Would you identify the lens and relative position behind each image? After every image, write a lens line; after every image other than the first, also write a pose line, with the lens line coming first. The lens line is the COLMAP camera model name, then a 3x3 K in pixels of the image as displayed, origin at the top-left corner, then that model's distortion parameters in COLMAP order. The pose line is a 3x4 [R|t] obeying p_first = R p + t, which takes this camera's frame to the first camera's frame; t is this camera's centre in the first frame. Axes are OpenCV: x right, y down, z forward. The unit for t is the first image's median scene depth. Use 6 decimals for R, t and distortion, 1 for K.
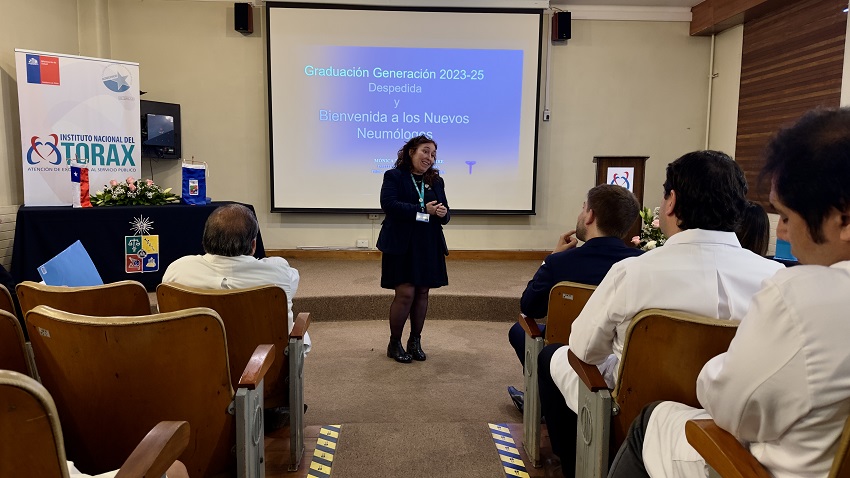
lens RADIAL K [[577.9, 0, 425.0], [0, 577.9, 239.0], [0, 0, 1]] dist [0.054168, -0.104509]
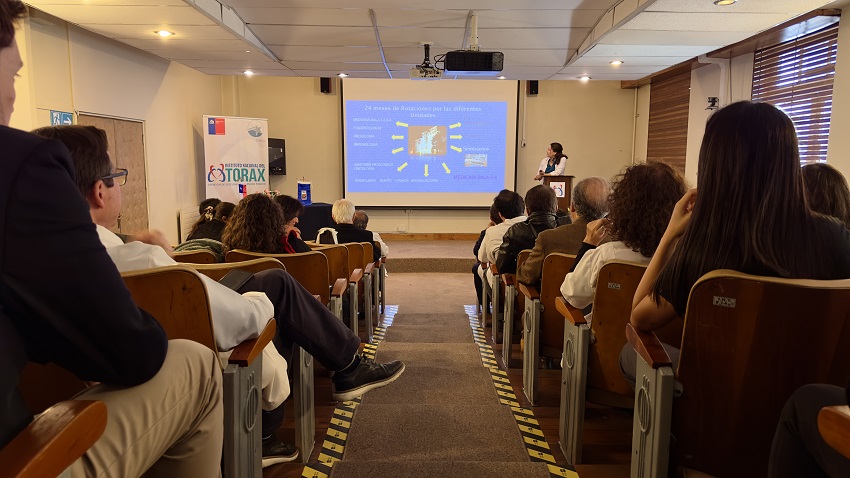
lens RADIAL K [[577.9, 0, 425.0], [0, 577.9, 239.0], [0, 0, 1]] dist [0.054168, -0.104509]
pose [[0.998880, -0.001891, -0.047276, 0.030891], [0.002635, 0.999874, 0.015671, 0.012980], [0.047241, -0.015778, 0.998759, -0.637689]]
